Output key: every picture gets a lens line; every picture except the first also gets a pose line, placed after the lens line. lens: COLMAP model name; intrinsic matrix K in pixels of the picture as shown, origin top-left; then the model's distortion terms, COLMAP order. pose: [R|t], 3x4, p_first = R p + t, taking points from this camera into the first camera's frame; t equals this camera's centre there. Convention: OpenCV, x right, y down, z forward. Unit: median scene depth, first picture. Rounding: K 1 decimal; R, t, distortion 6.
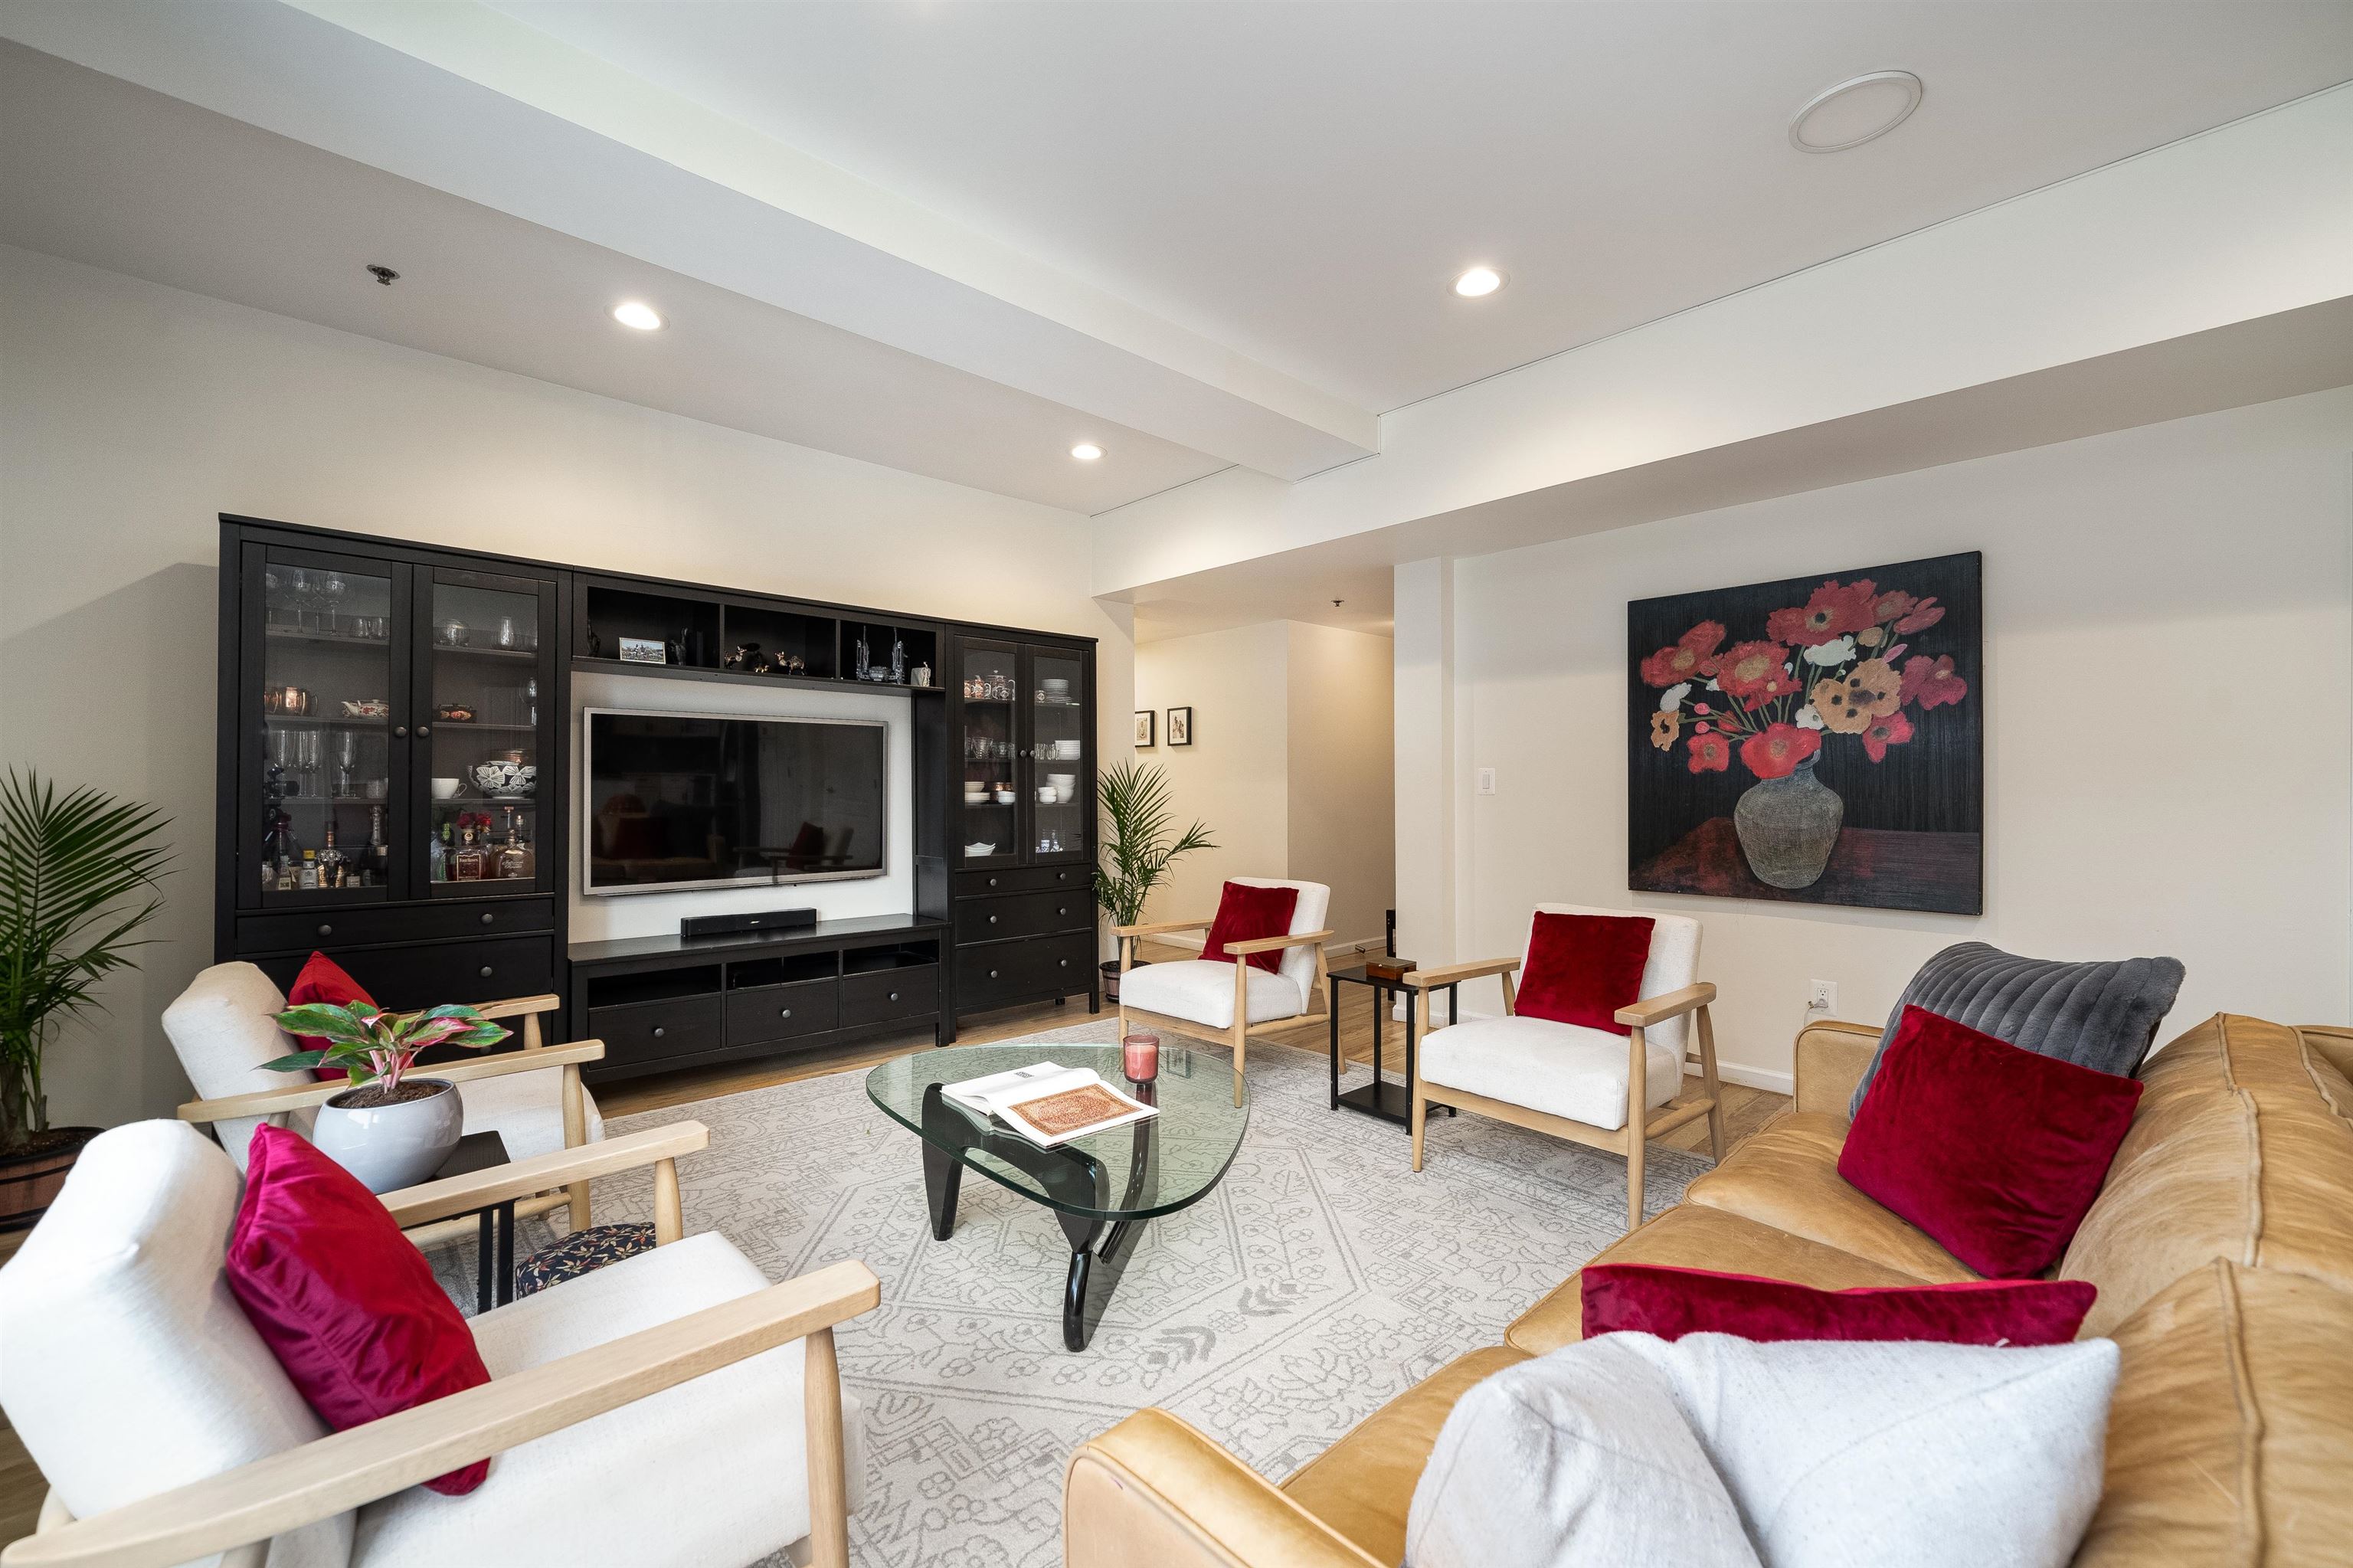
lens RADIAL K [[944.6, 0, 1182.1], [0, 944.6, 791.3], [0, 0, 1]] dist [-0.001415, -0.000126]
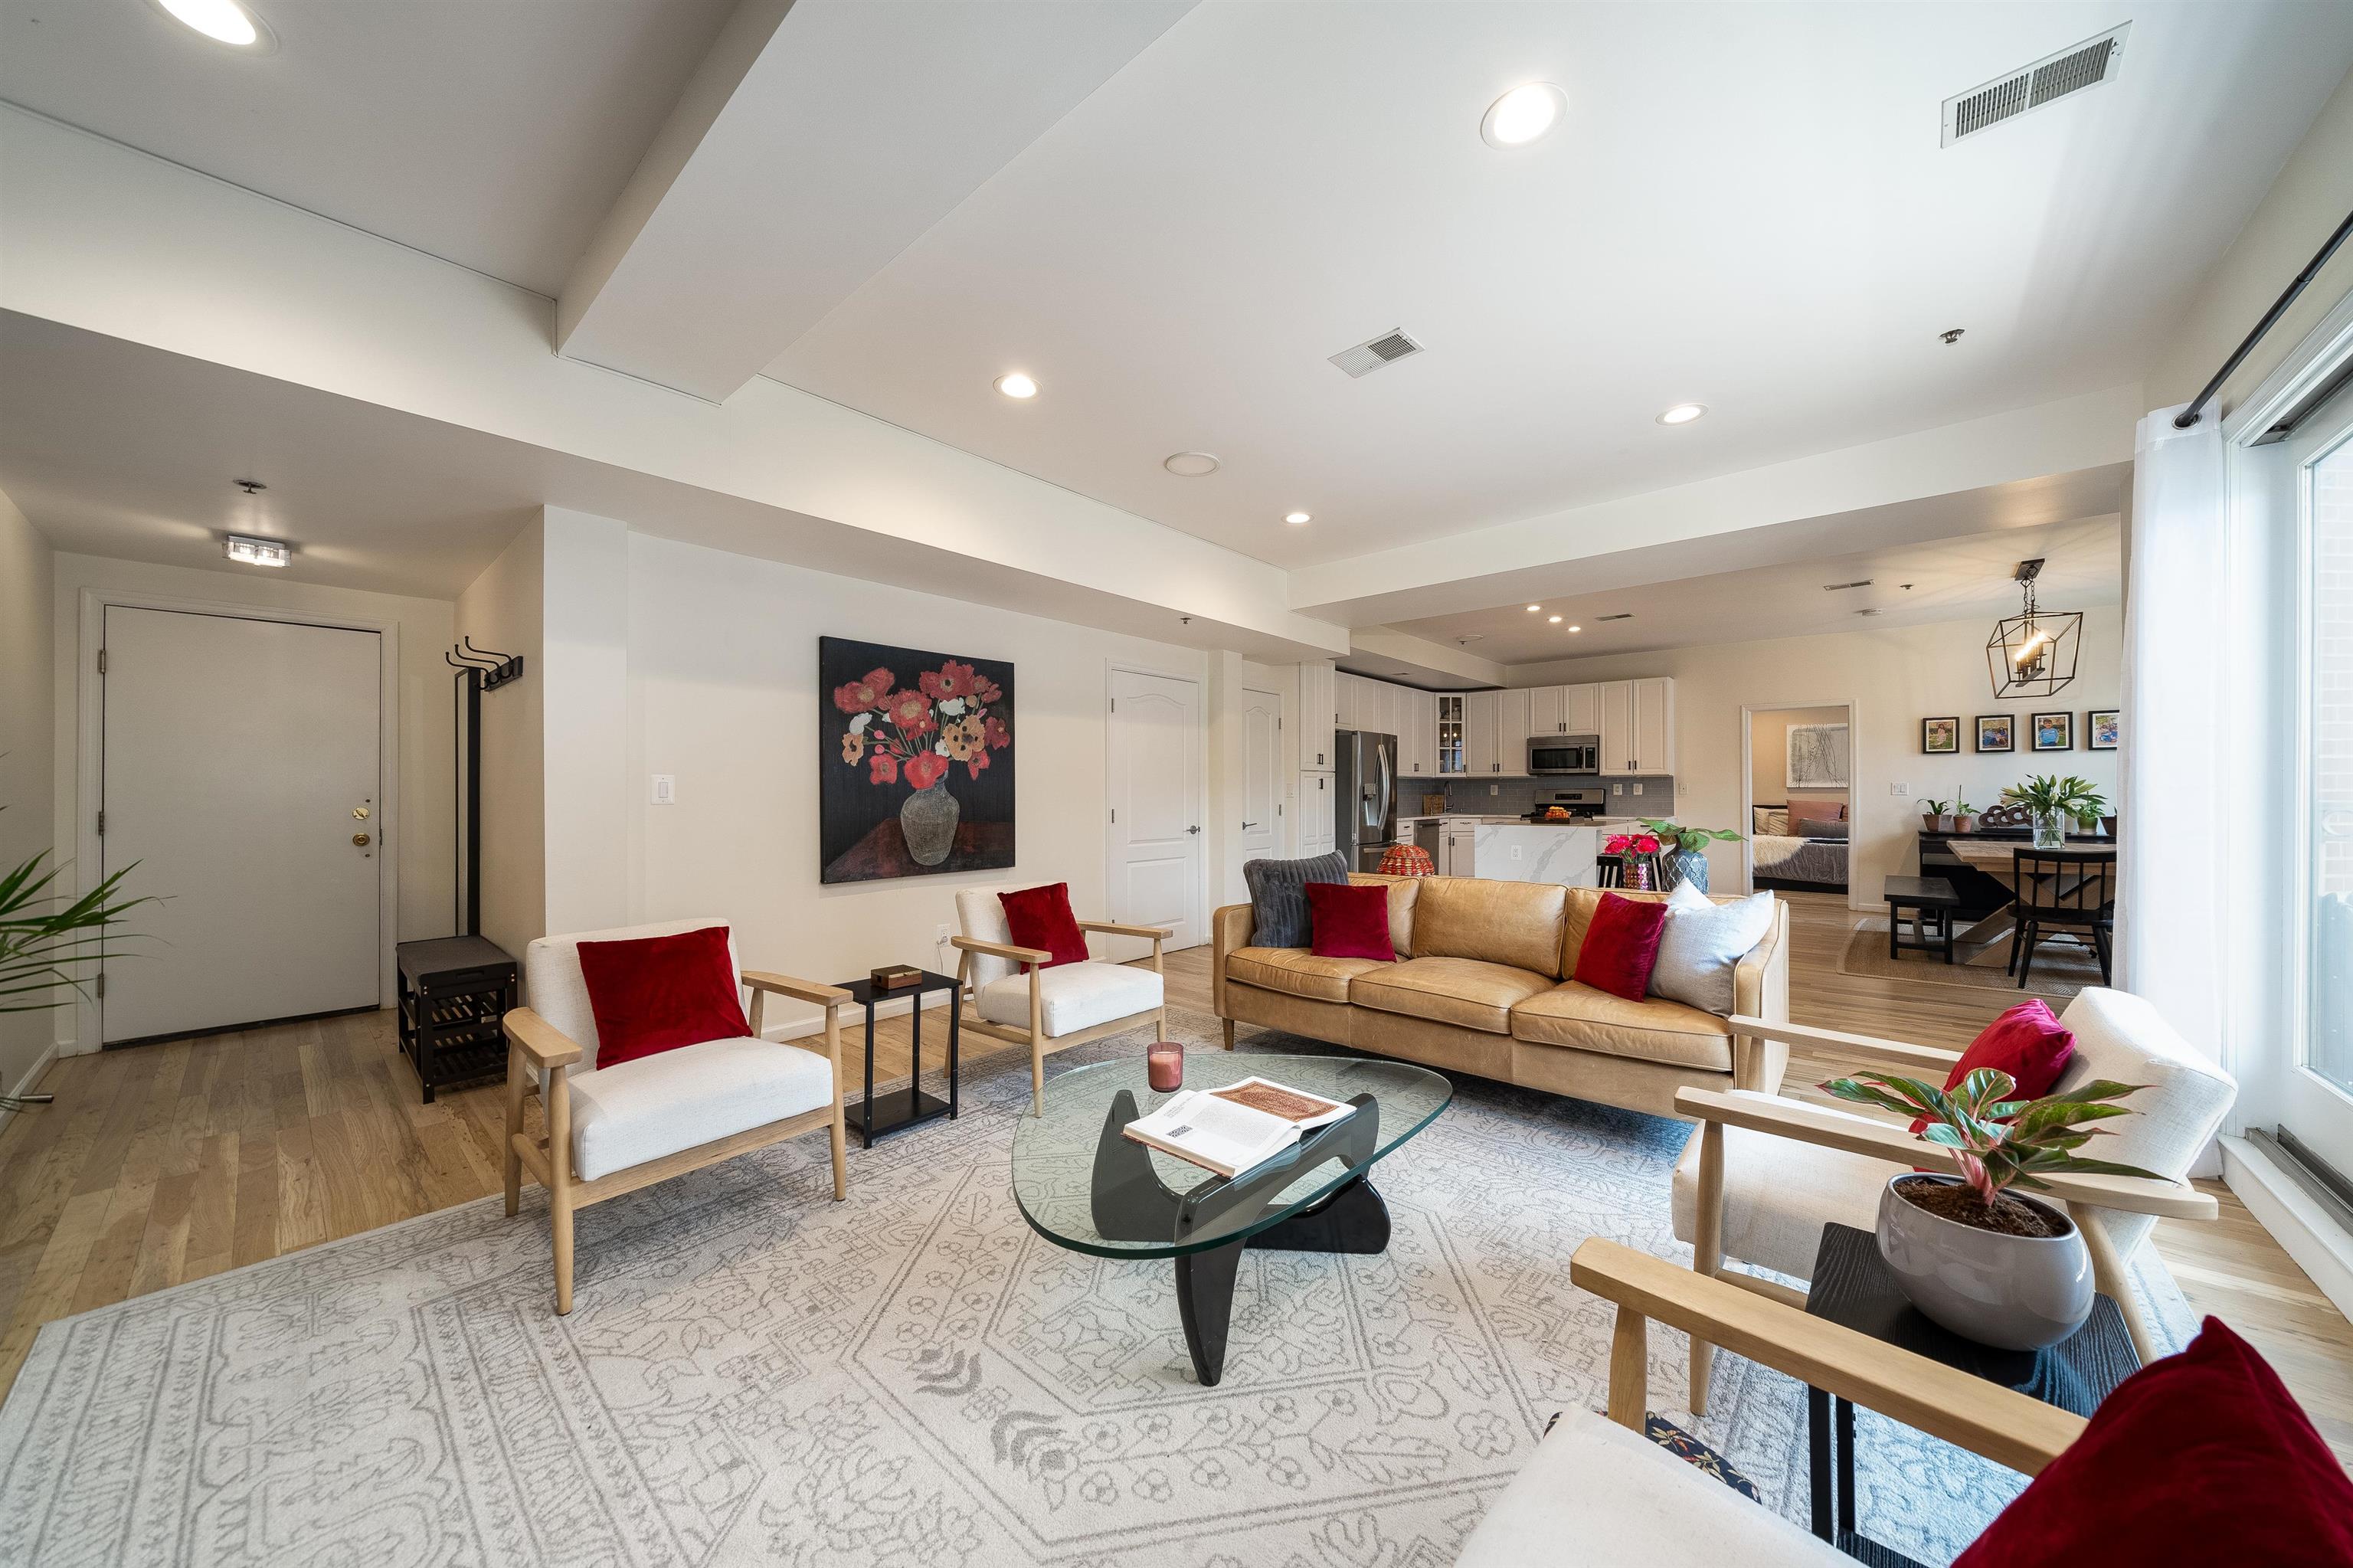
lens RADIAL K [[798.9, 0, 1183.7], [0, 798.9, 788.3], [0, 0, 1]] dist [-0.007726, -0.000059]
pose [[-0.102617, 0.008631, 0.994683, -0.604756], [0.008784, 0.999931, -0.007771, -0.001989], [-0.994682, 0.007940, -0.102686, 0.728909]]
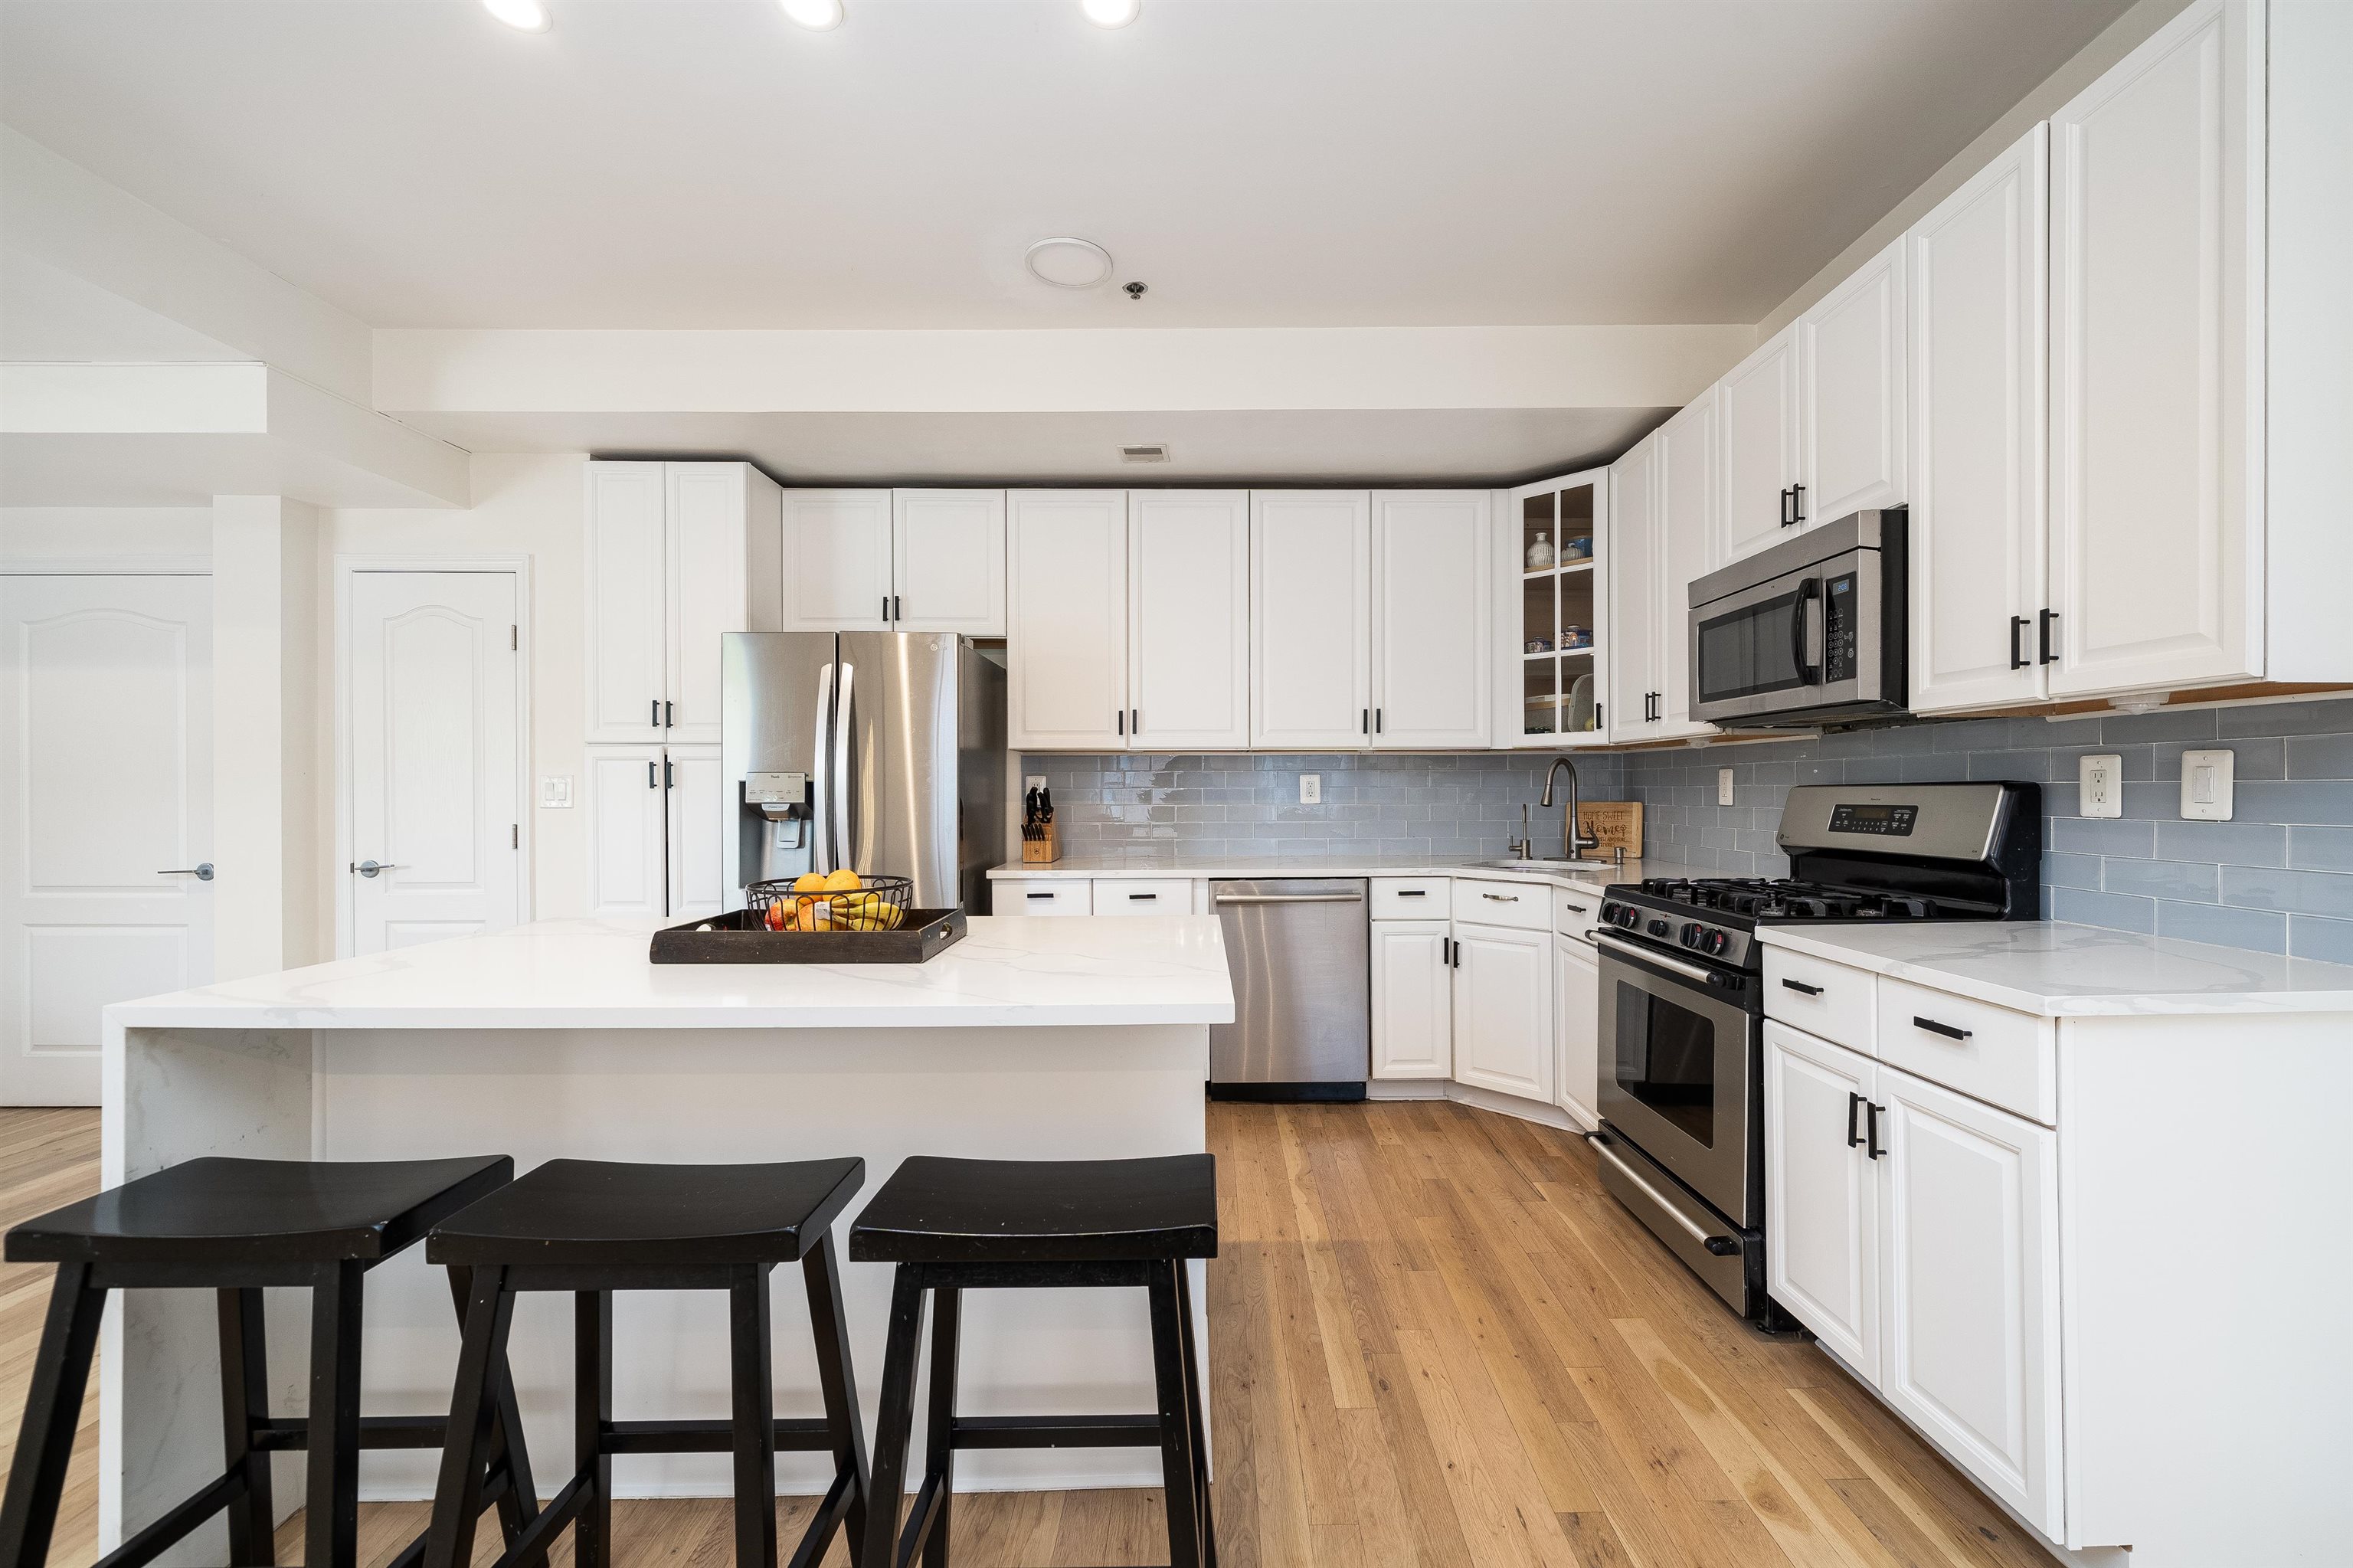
lens RADIAL K [[945.1, 0, 1218.1], [0, 945.1, 790.3], [0, 0, 1]] dist [-0.001925, 0.000034]
pose [[0.677281, -0.000671, 0.735724, 1.057537], [0.004831, 0.999982, -0.003535, -0.004396], [-0.735708, 0.005948, 0.677272, -0.914219]]
